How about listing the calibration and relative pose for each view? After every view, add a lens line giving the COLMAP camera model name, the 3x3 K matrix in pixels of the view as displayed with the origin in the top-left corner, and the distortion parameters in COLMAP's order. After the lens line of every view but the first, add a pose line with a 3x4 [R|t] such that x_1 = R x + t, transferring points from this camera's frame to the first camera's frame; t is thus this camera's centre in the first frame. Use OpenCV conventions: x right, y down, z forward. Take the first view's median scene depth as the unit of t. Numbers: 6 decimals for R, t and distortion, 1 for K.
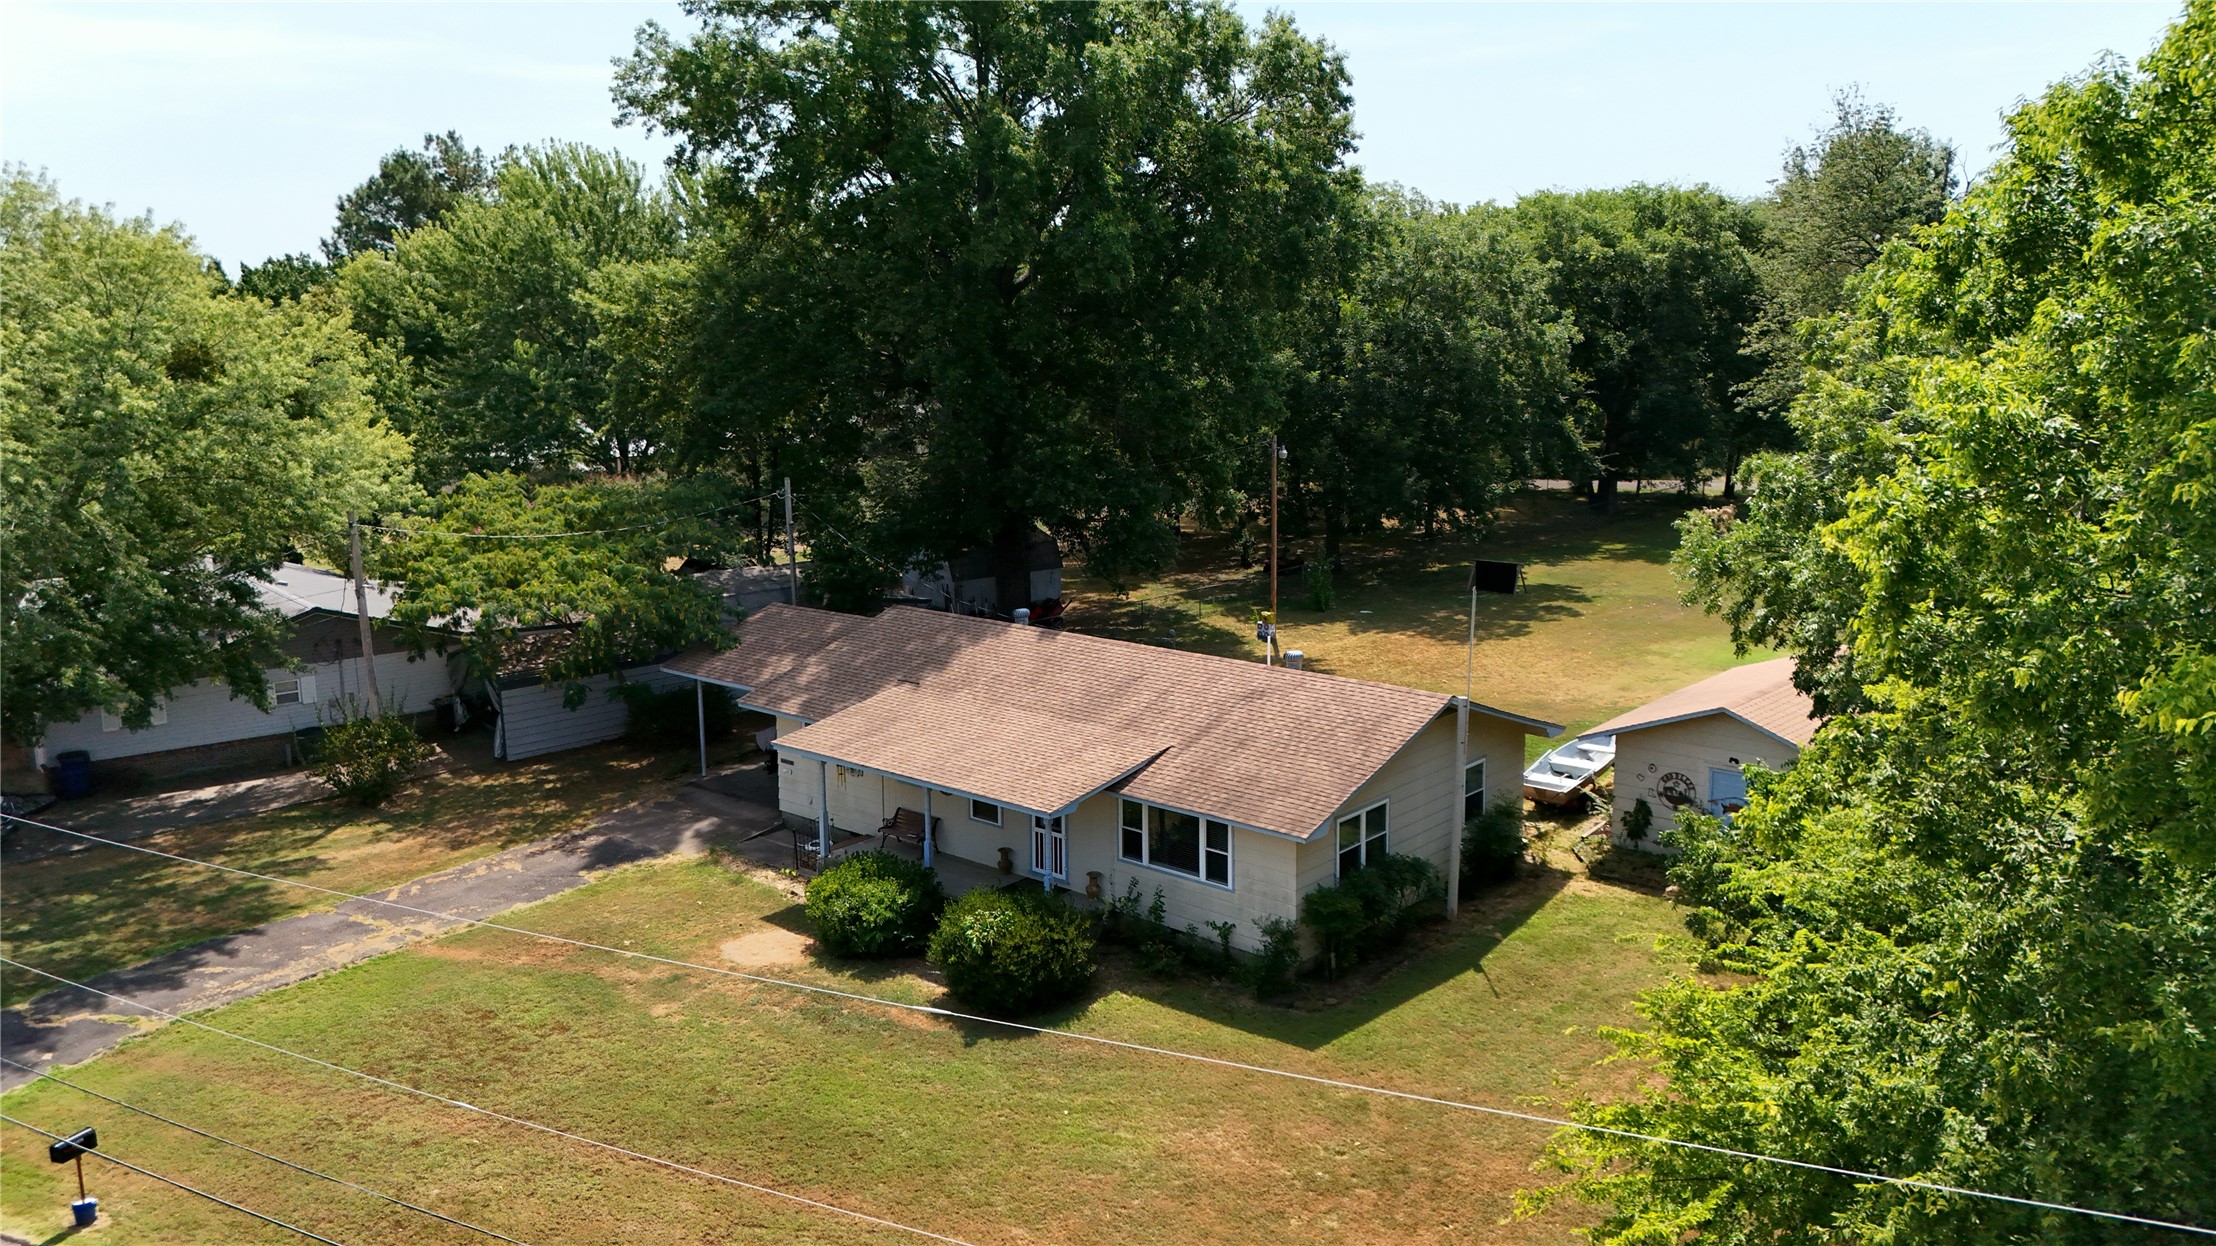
lens RADIAL K [[1633.5, 0, 1118.2], [0, 1633.5, 620.4], [0, 0, 1]] dist [0.107754, -0.206919]
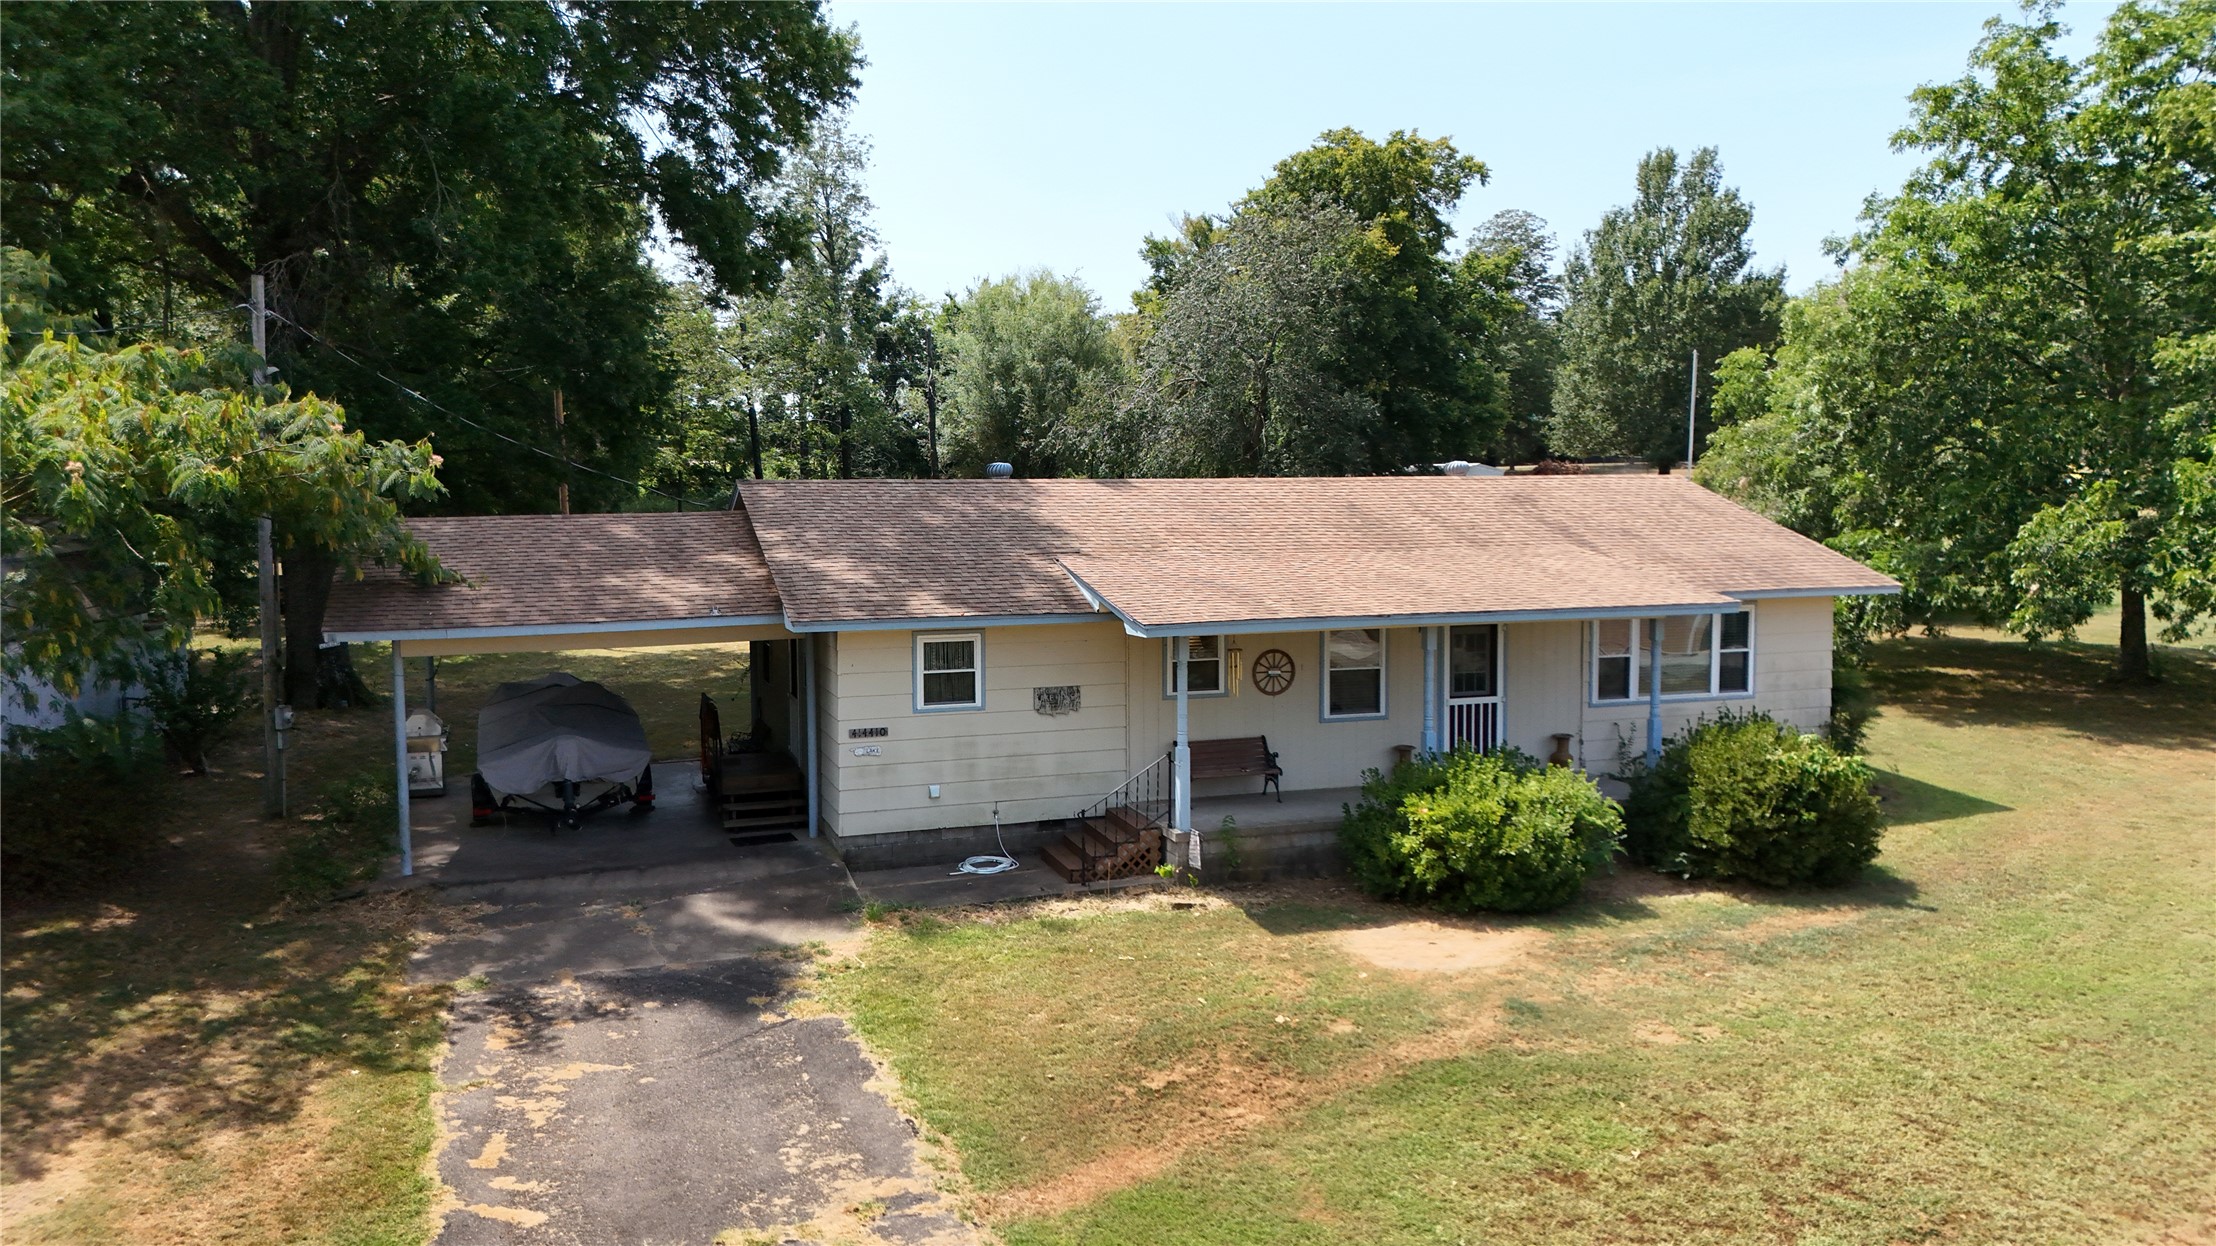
lens RADIAL K [[1631.8, 0, 1117.3], [0, 1631.8, 625.1], [0, 0, 1]] dist [0.076051, -0.093876]
pose [[0.499124, -0.075579, 0.863228, -0.743566], [0.159623, 0.987161, -0.005866, 0.083882], [-0.851701, 0.140719, 0.504780, 0.825864]]
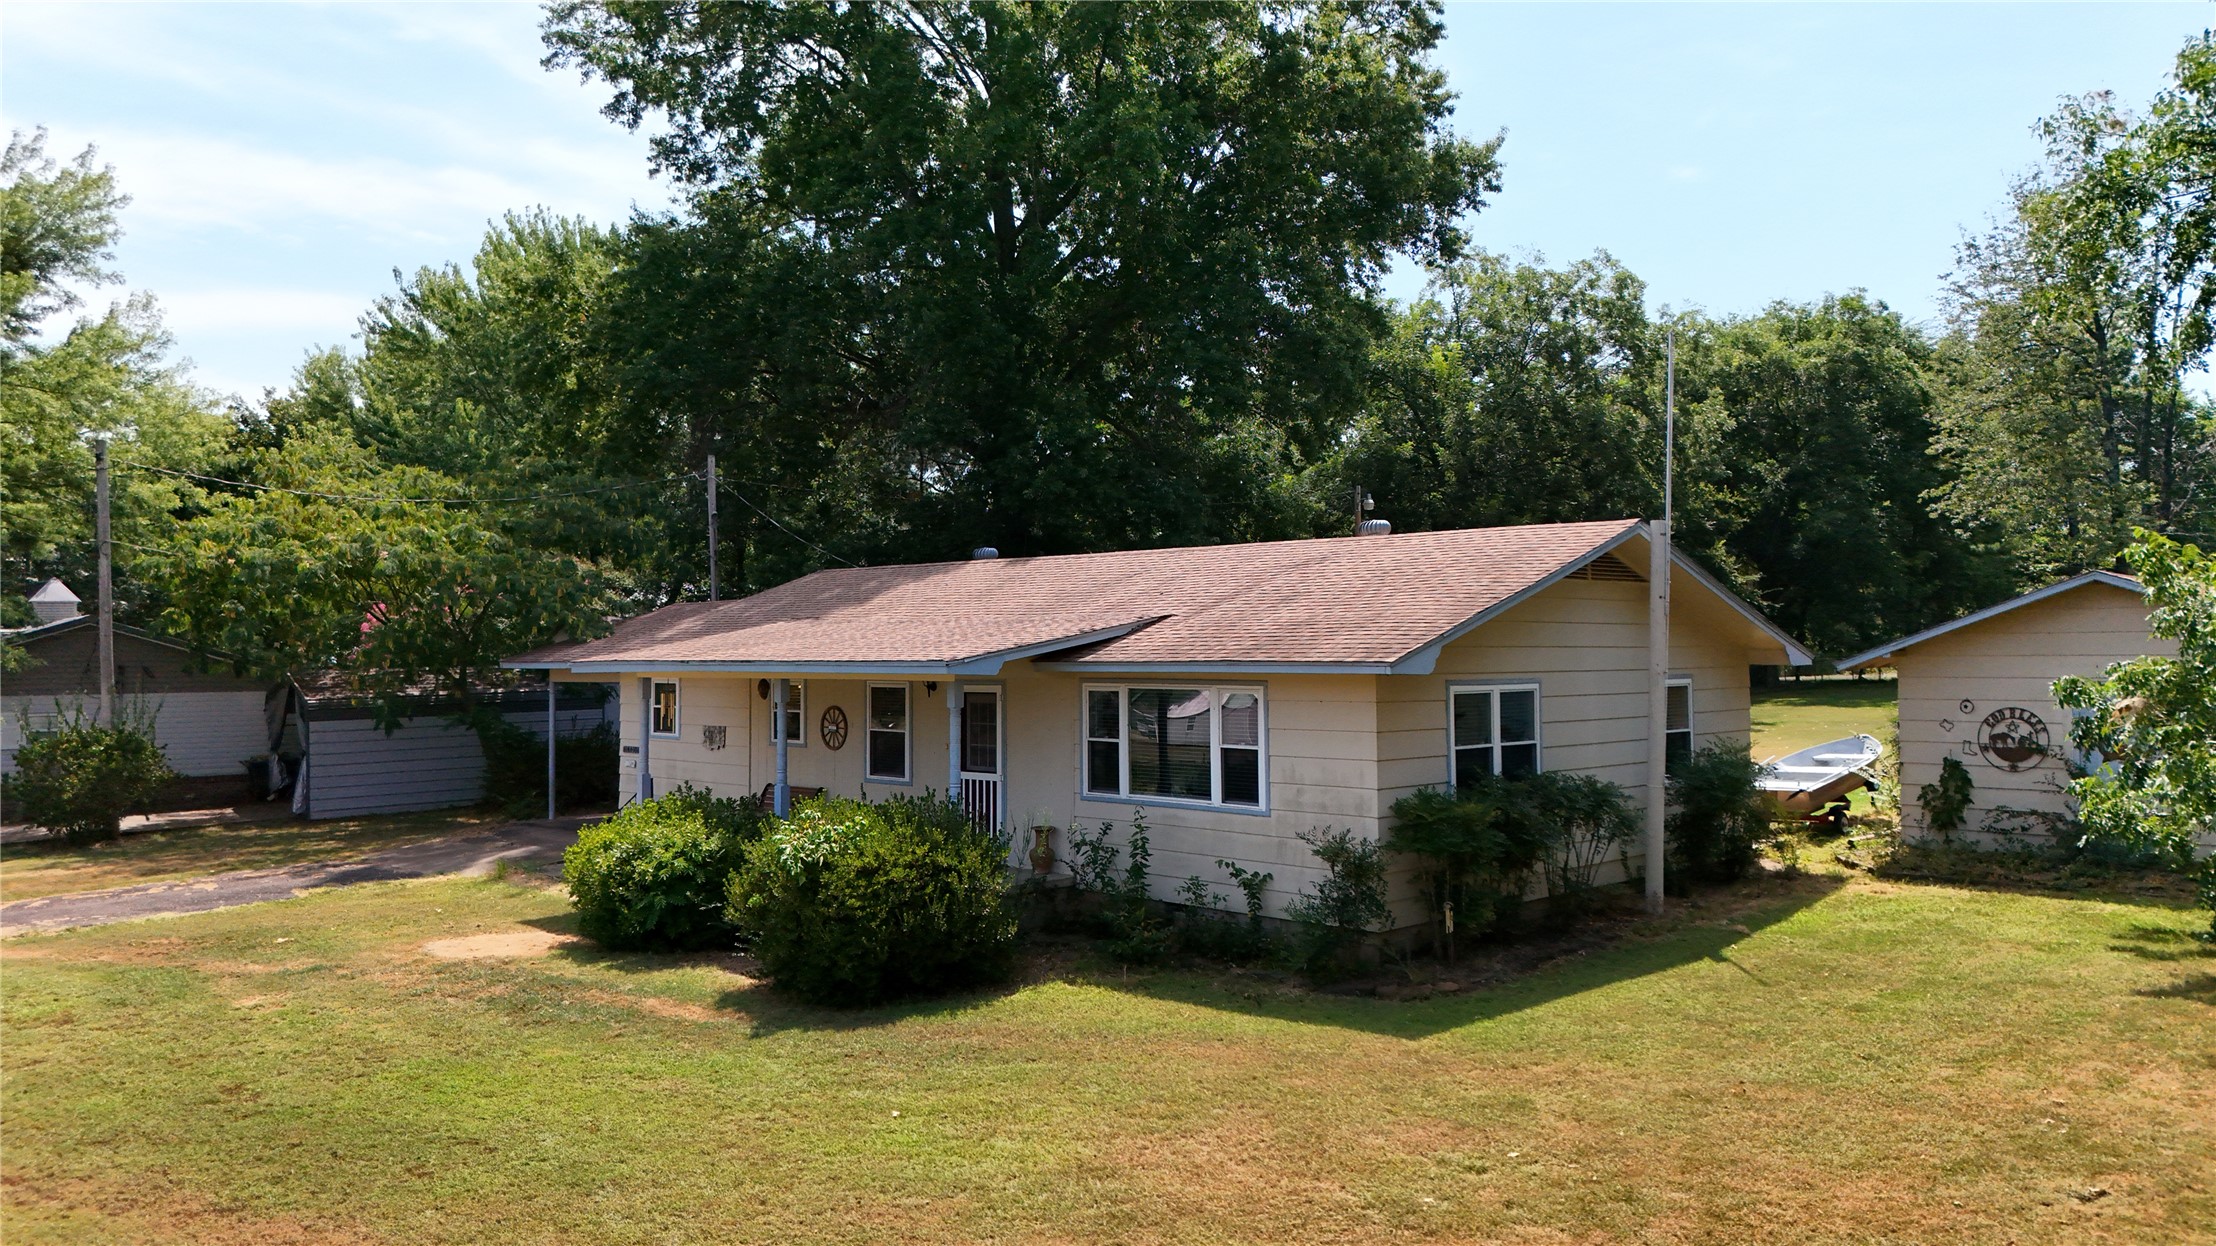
lens RADIAL K [[1635.5, 0, 1117.9], [0, 1635.5, 618.8], [0, 0, 1]] dist [0.065965, -0.070010]
pose [[0.998066, -0.000170, -0.062158, 0.051587], [-0.012451, 0.979183, -0.202600, 0.207477], [0.060899, 0.202982, 0.977287, 0.412273]]
